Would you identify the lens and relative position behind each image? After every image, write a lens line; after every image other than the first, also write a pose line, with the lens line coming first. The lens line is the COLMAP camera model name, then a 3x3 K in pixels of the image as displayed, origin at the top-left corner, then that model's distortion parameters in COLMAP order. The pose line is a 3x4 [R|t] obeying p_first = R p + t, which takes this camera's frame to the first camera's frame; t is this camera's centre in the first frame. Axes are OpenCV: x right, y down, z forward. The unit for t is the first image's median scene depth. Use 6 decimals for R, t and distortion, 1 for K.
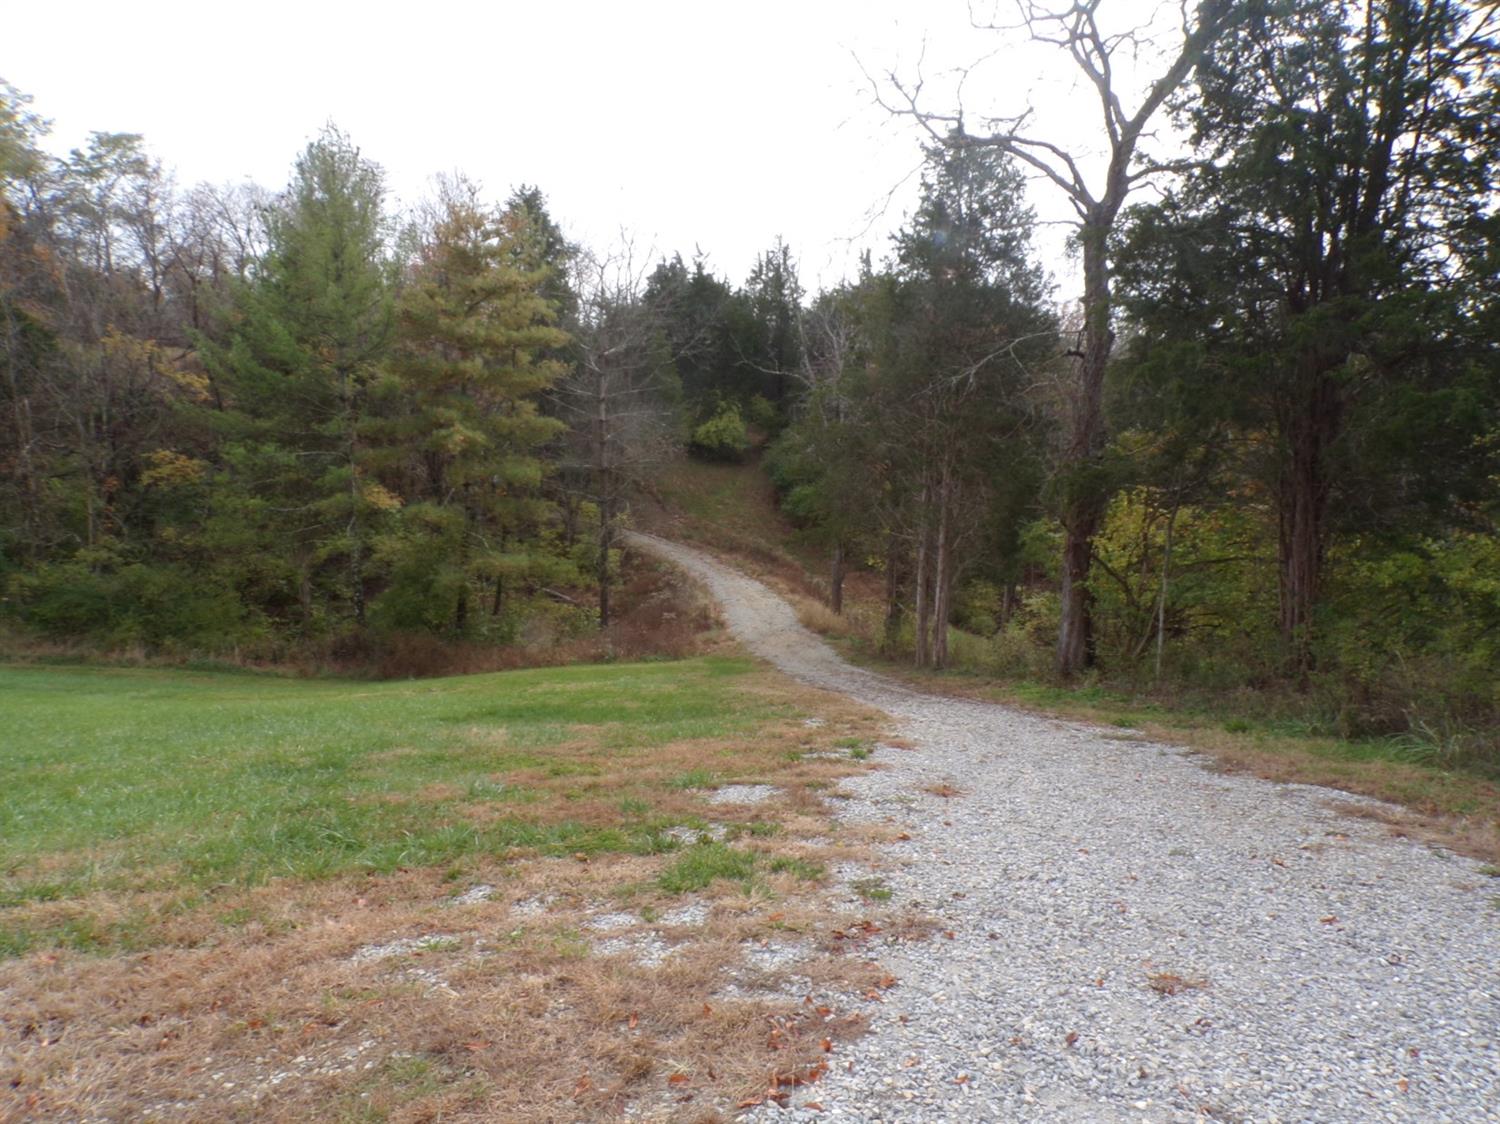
lens RADIAL K [[987.3, 0, 752.6], [0, 987.3, 578.2], [0, 0, 1]] dist [-0.030007, 0.024694]
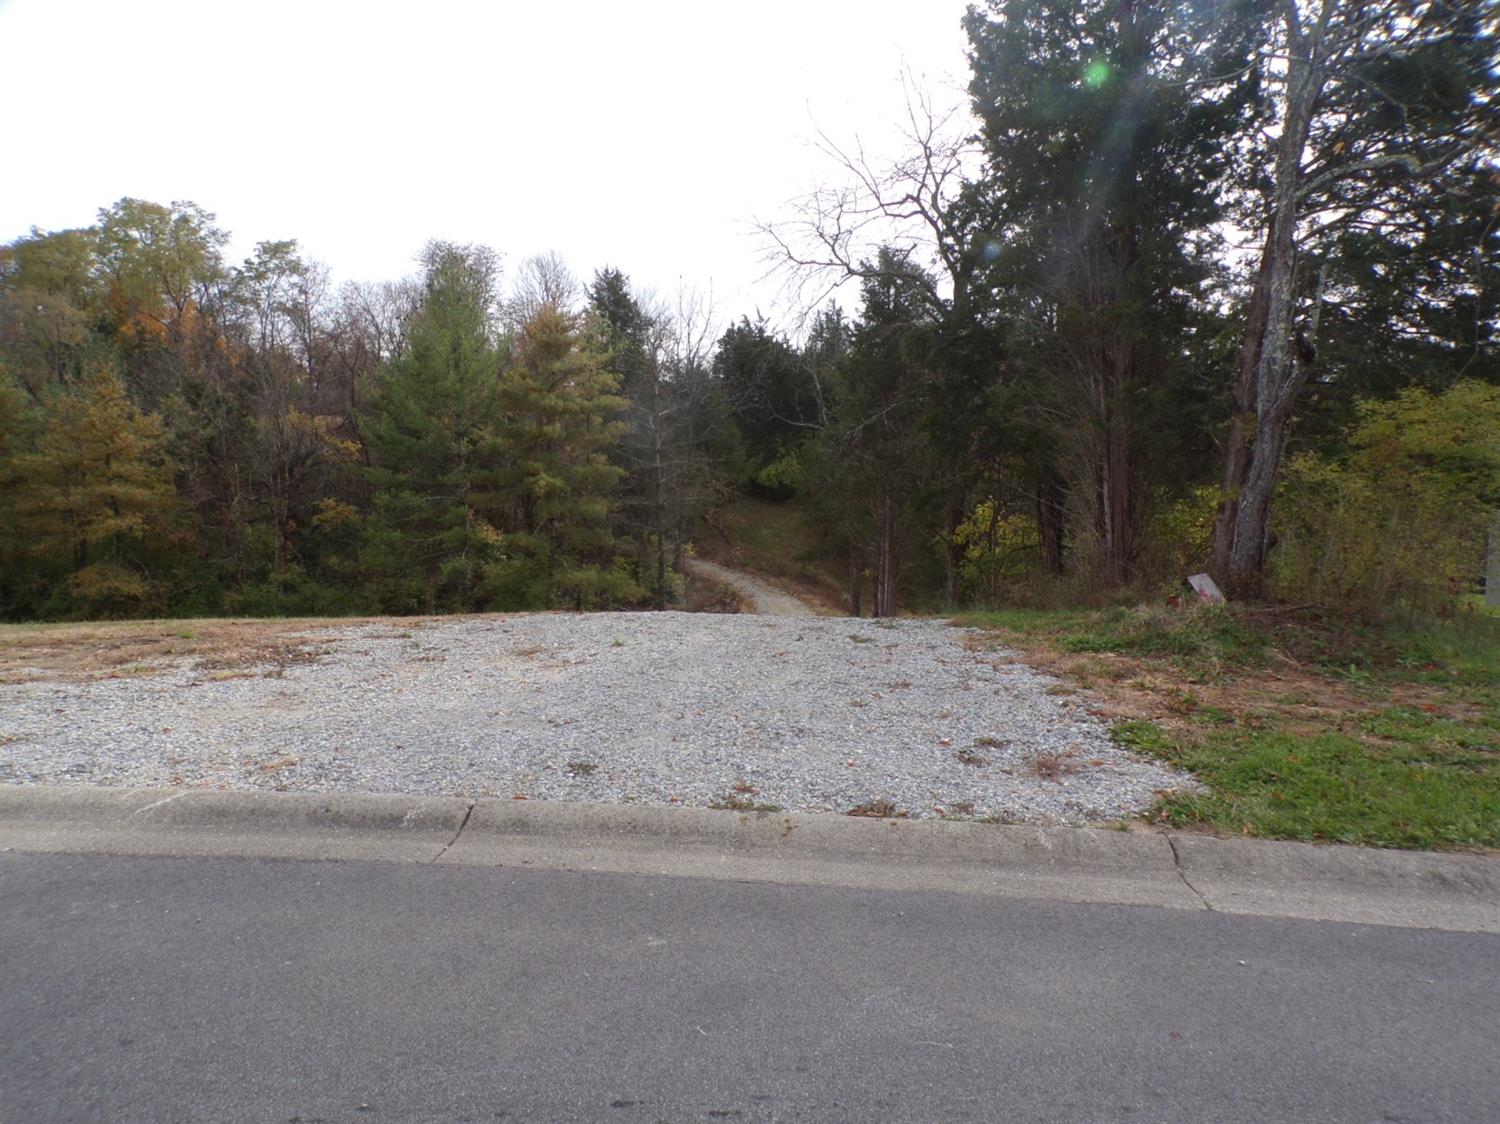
lens RADIAL K [[987.3, 0, 752.6], [0, 987.3, 578.2], [0, 0, 1]] dist [-0.030007, 0.024694]
pose [[0.994498, -0.017211, -0.103333, 0.094270], [0.012654, 0.998925, -0.044594, 0.038903], [0.103990, 0.043041, 0.993647, -0.231713]]
